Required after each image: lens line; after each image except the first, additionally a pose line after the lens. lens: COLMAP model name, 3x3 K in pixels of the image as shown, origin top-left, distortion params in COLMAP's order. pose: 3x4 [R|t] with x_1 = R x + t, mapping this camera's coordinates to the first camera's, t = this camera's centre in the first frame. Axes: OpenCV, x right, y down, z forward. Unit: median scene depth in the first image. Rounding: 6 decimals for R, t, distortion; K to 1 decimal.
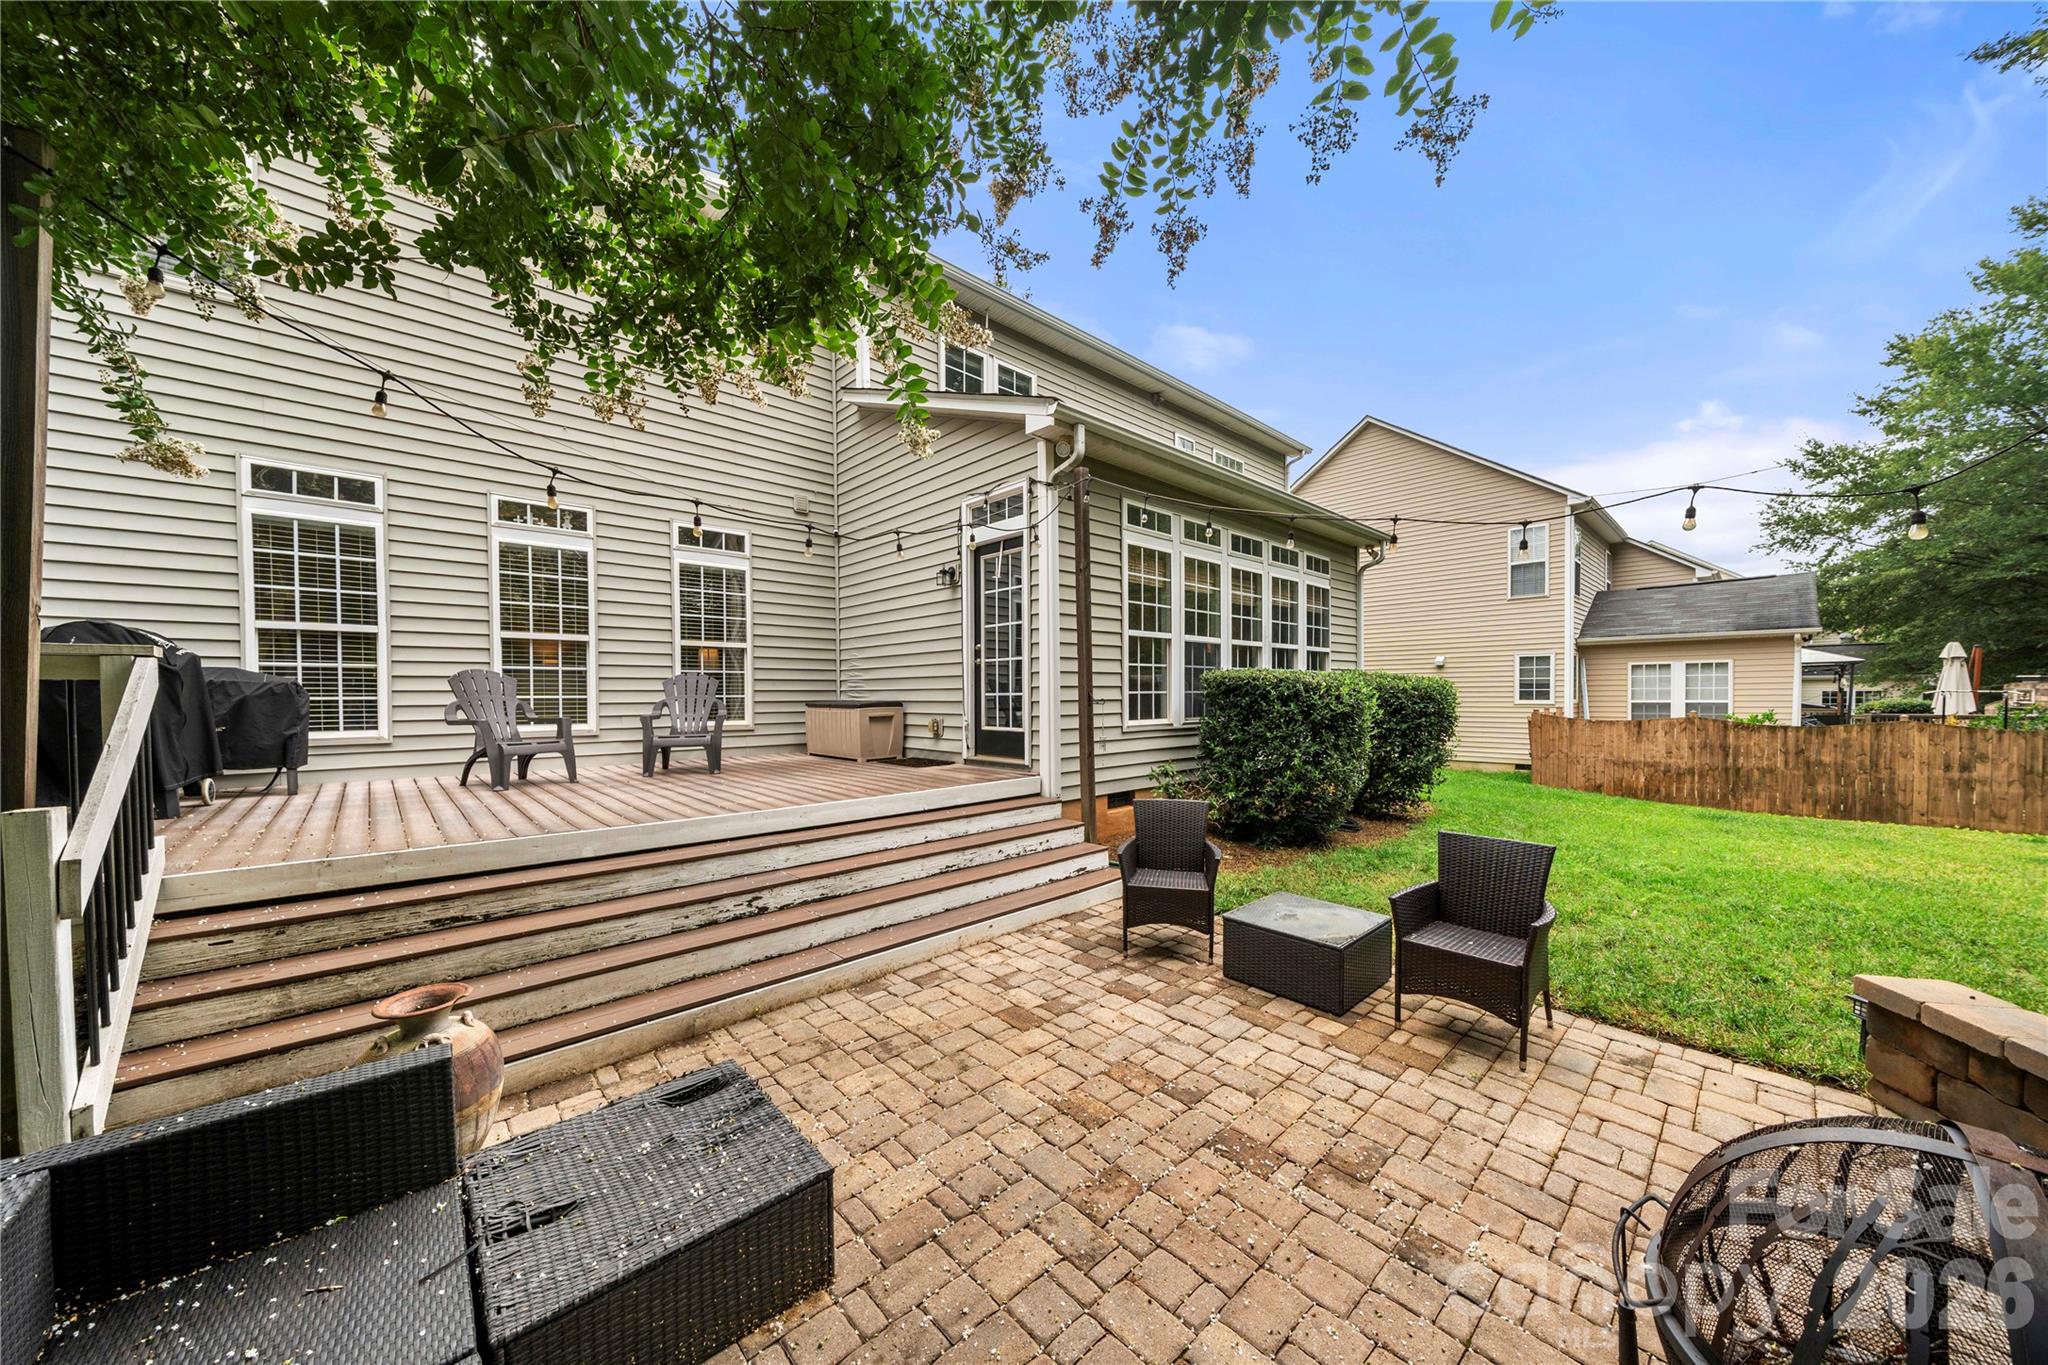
lens RADIAL K [[689.7, 0, 1018.8], [0, 689.7, 701.9], [0, 0, 1]] dist [-0.003027, -0.000227]
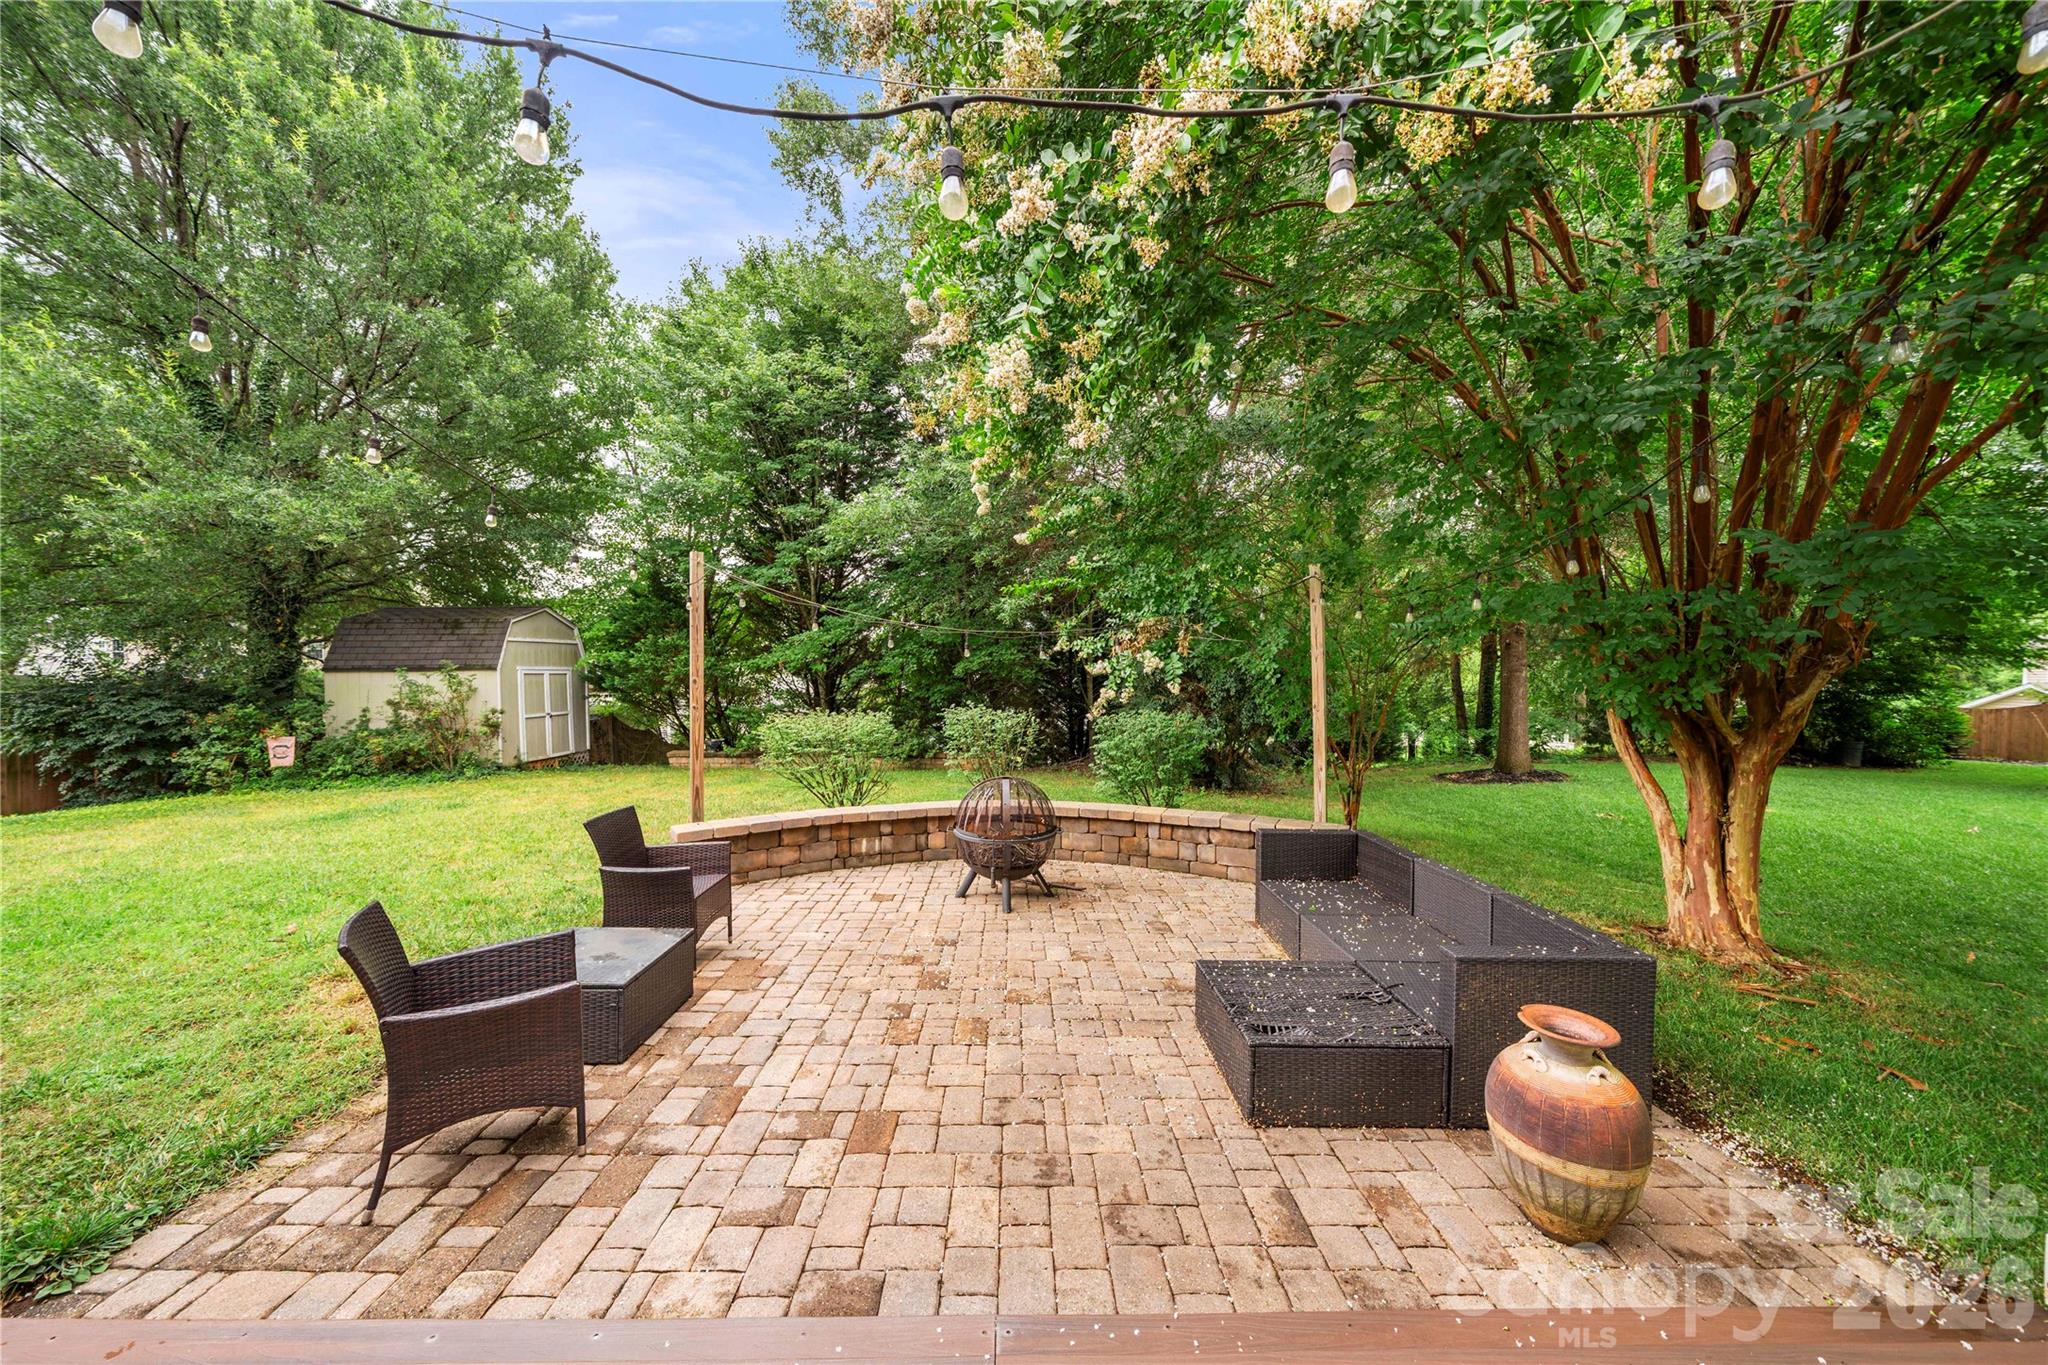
lens RADIAL K [[689.7, 0, 1024.8], [0, 689.7, 684.1], [0, 0, 1]] dist [-0.003027, -0.000227]
pose [[-0.746532, -0.012646, 0.665230, -0.315202], [0.009058, 0.999534, 0.029165, -0.023783], [-0.665288, 0.027798, -0.746069, 0.738262]]
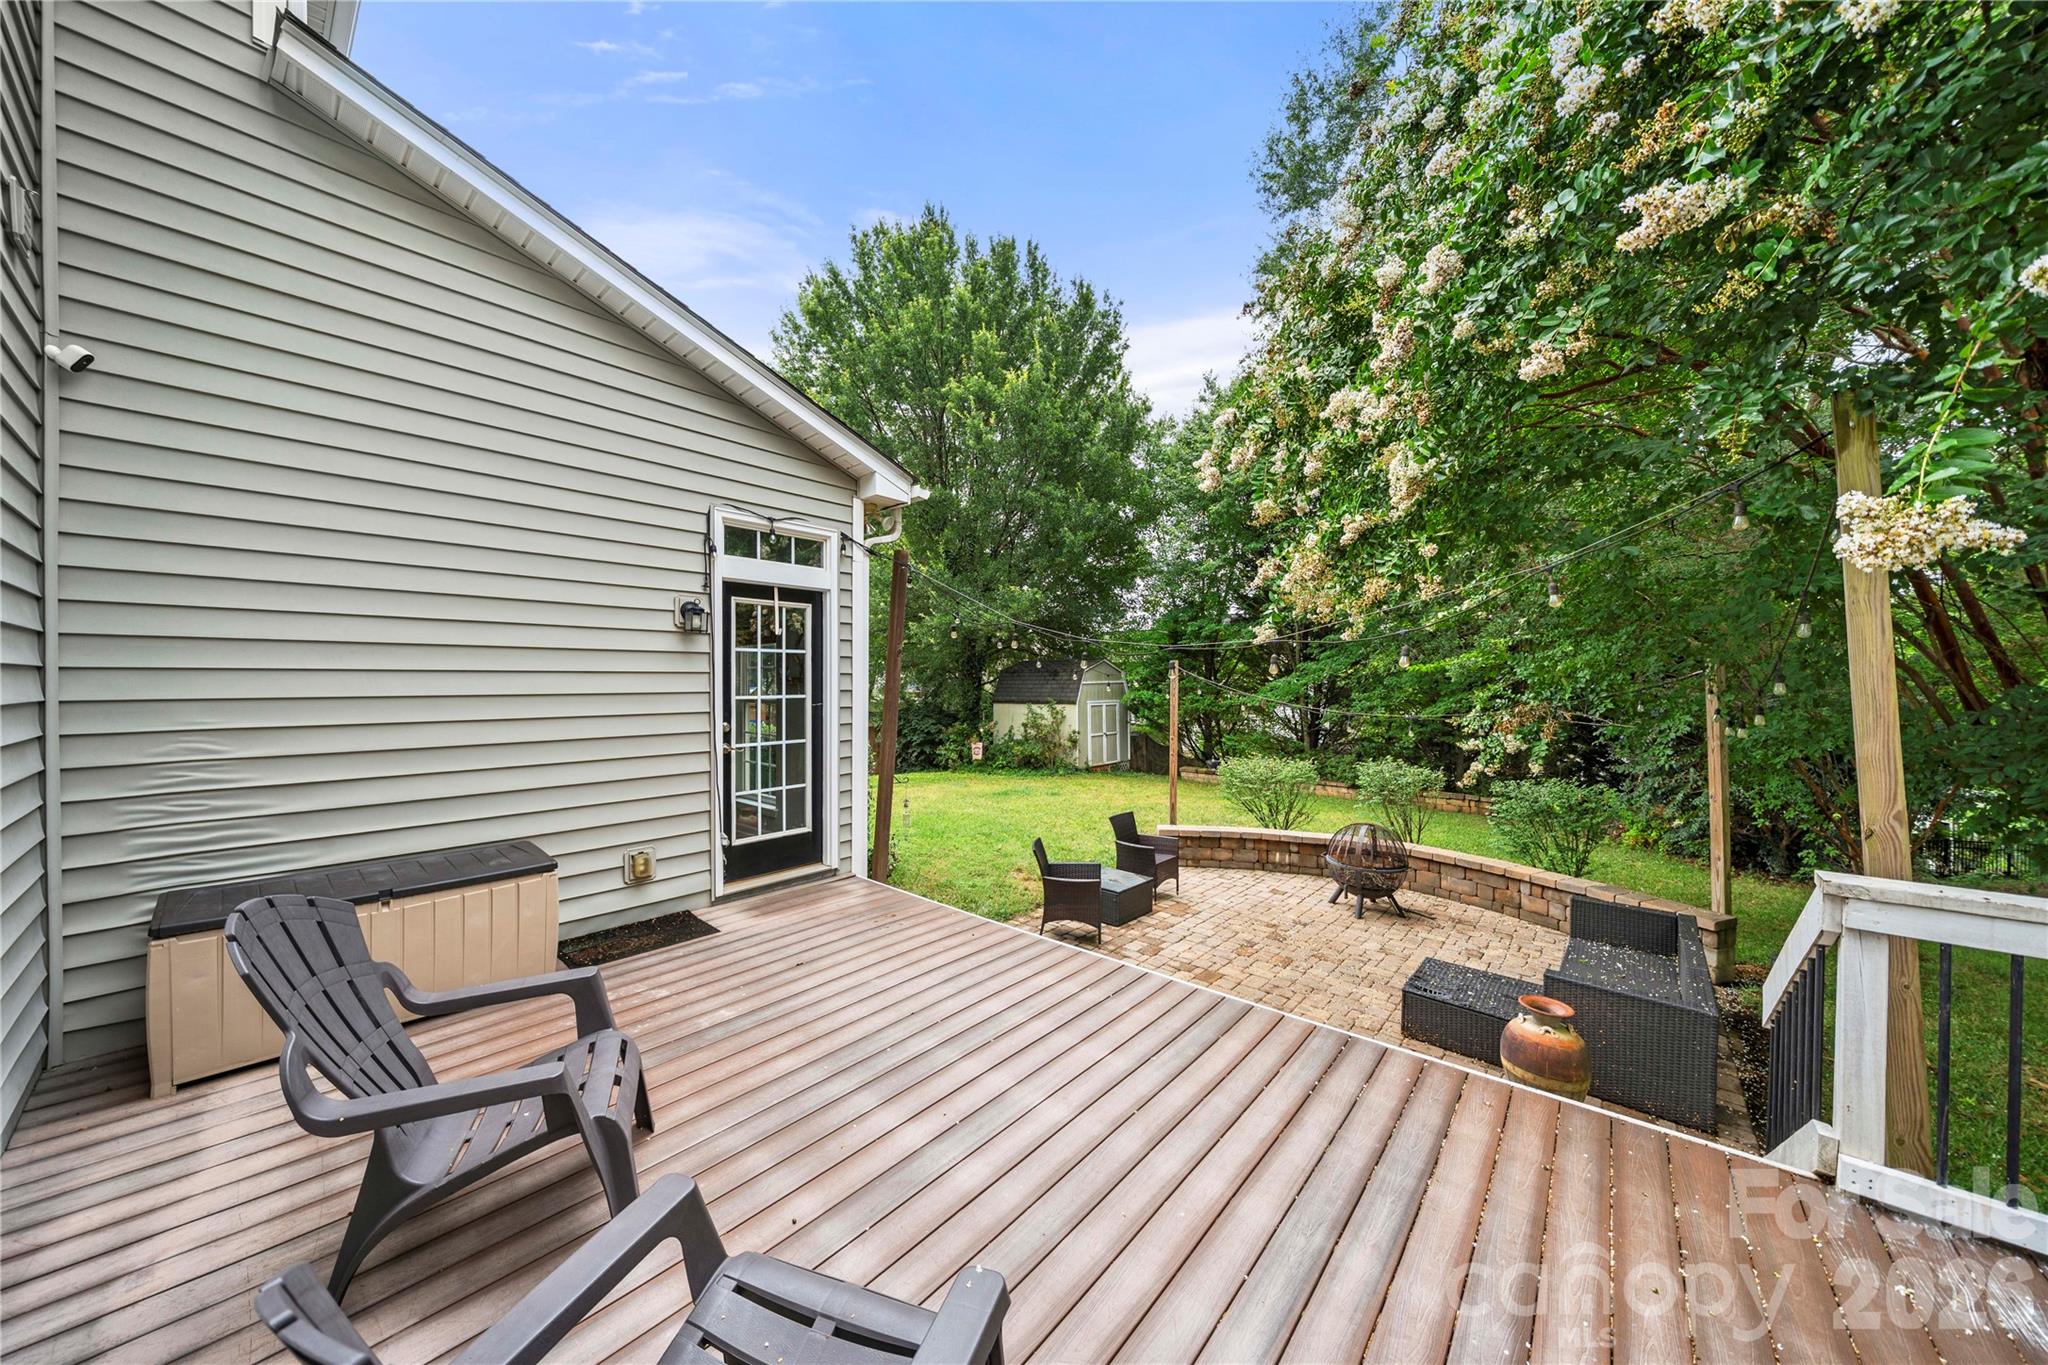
lens RADIAL K [[689.7, 0, 1014.2], [0, 689.7, 680.4], [0, 0, 1]] dist [-0.003027, -0.000227]
pose [[-0.098601, 0.001381, 0.995126, -0.820406], [0.011836, 0.999930, -0.000215, -0.130809], [-0.995057, 0.011757, -0.098610, 0.832966]]
